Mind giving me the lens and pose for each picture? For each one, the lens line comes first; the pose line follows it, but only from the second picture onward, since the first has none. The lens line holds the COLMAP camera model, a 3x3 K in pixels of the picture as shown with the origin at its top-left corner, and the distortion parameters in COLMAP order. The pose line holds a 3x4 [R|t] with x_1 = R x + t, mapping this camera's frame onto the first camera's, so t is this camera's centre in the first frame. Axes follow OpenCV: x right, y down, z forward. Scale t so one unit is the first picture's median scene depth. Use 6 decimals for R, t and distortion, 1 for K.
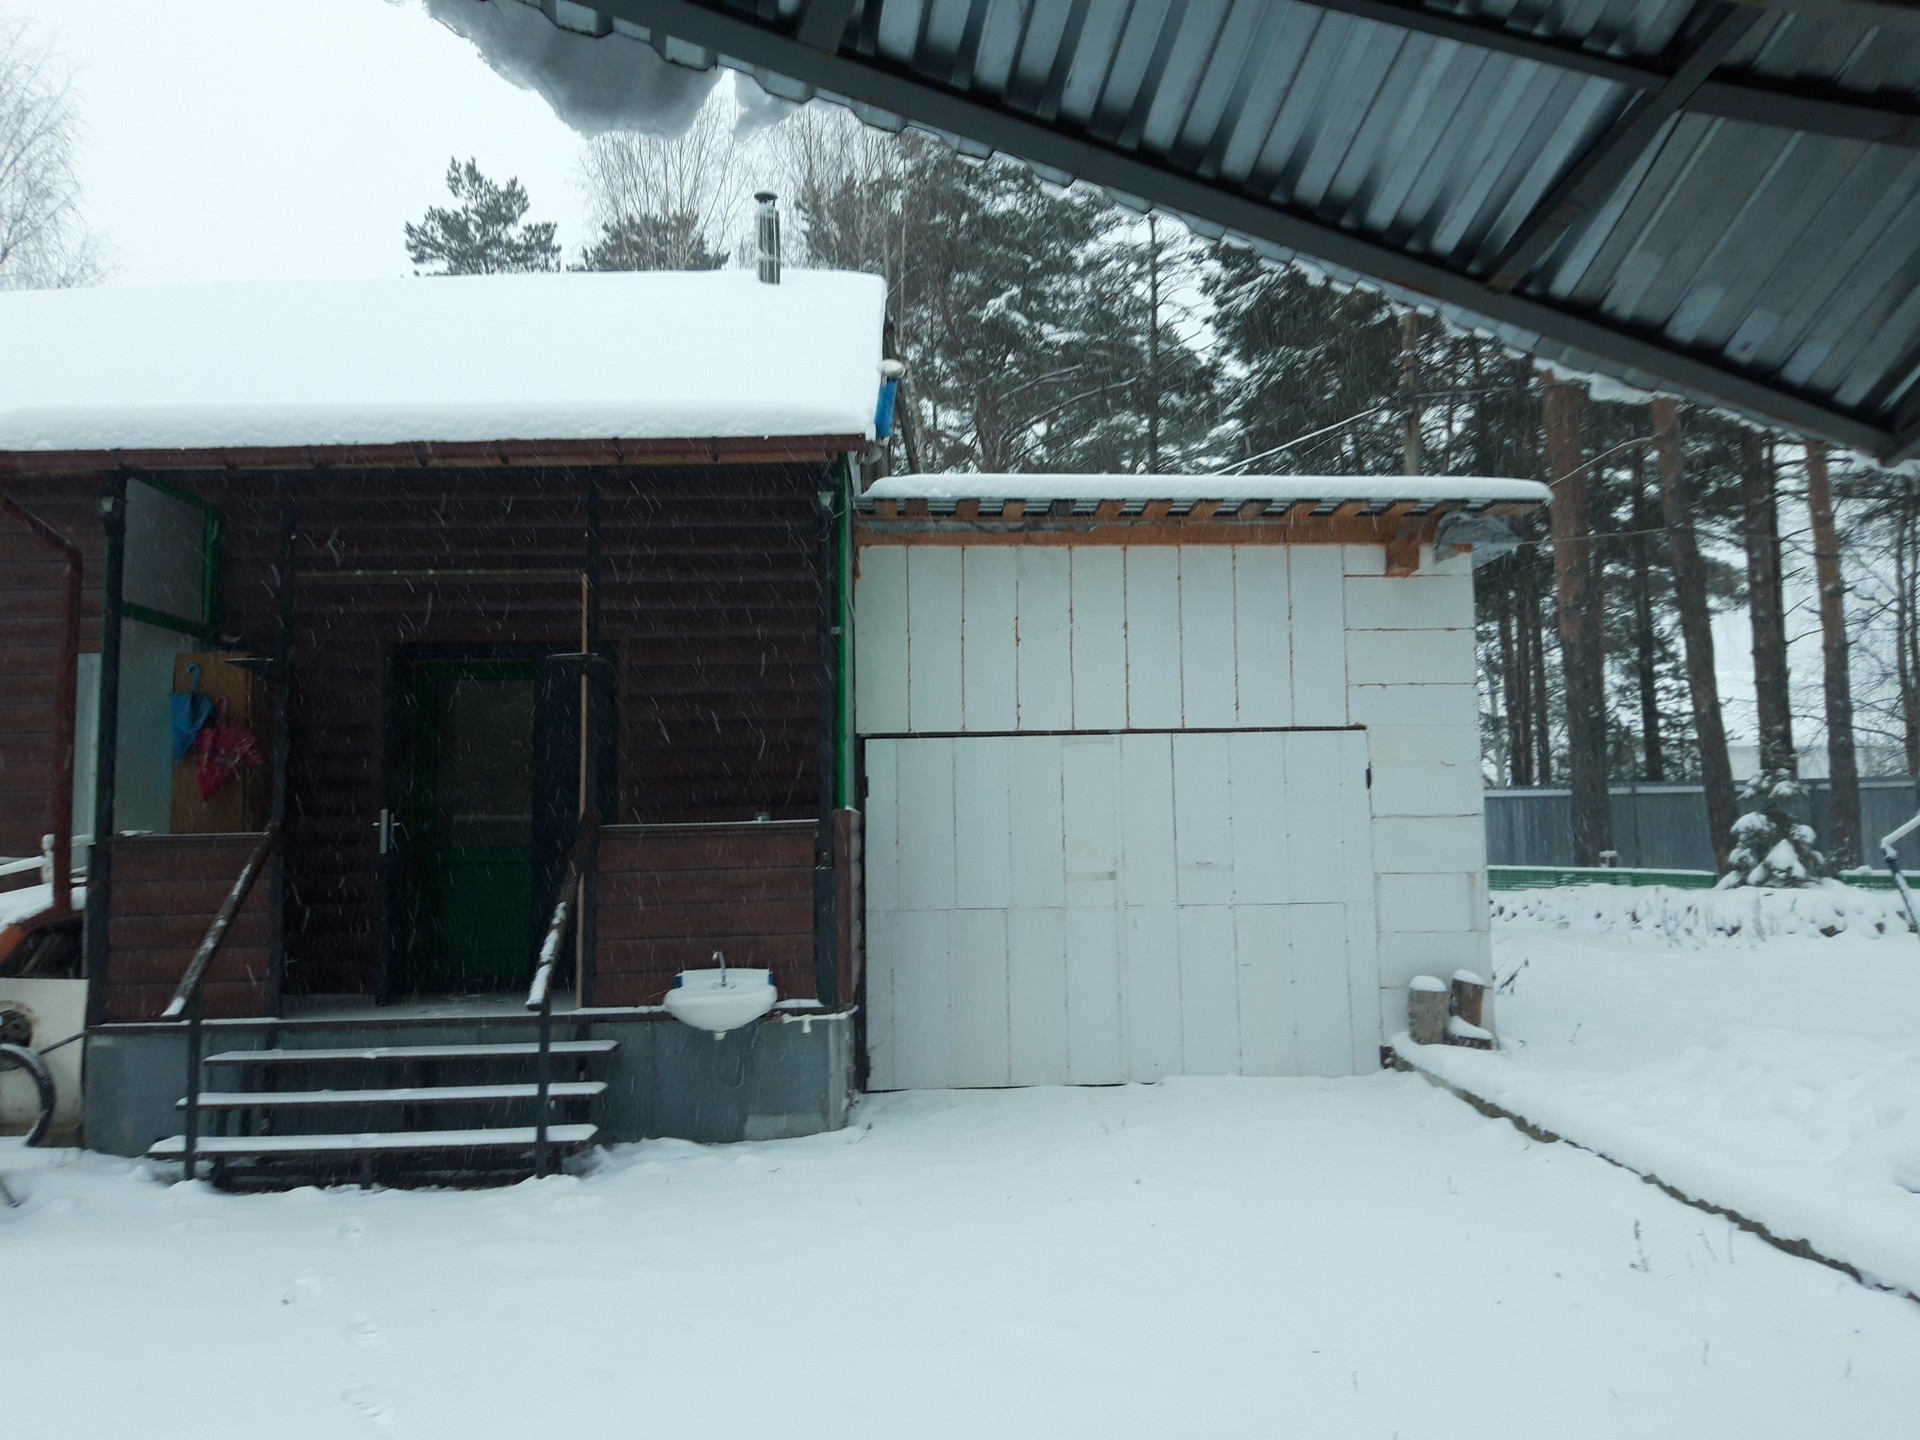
lens RADIAL K [[1471.9, 0, 992.9], [0, 1471.9, 711.8], [0, 0, 1]] dist [0.050893, -0.097269]
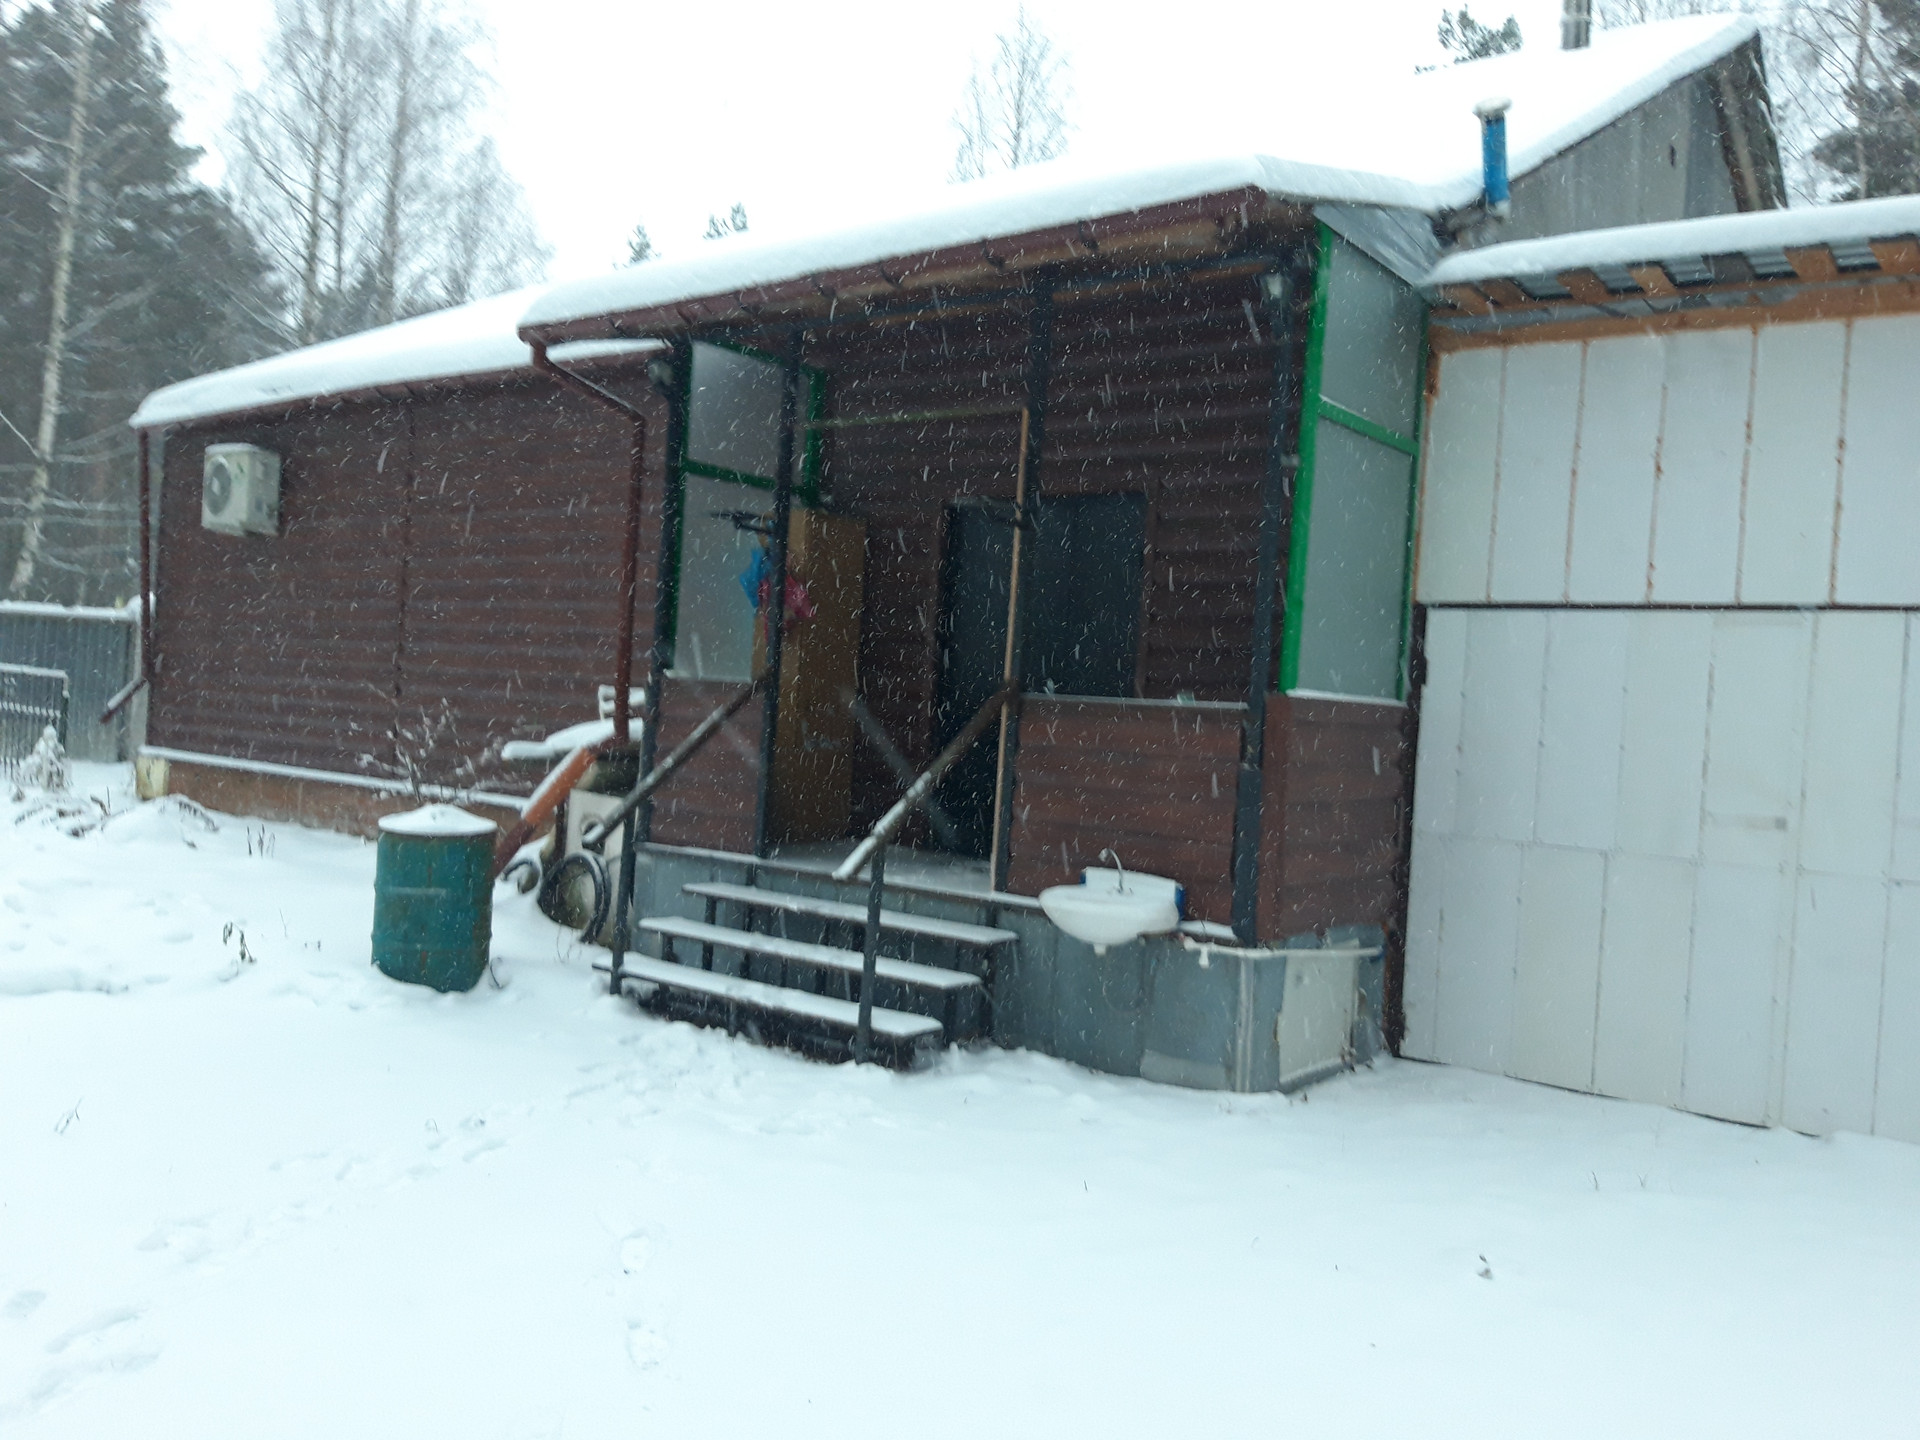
lens RADIAL K [[1471.9, 0, 947.8], [0, 1471.9, 720.0], [0, 0, 1]] dist [0.050893, -0.097269]
pose [[0.754981, 0.071217, -0.651867, 0.272790], [-0.017961, 0.995958, 0.088008, 0.015052], [0.655500, -0.054736, 0.753209, 0.297794]]
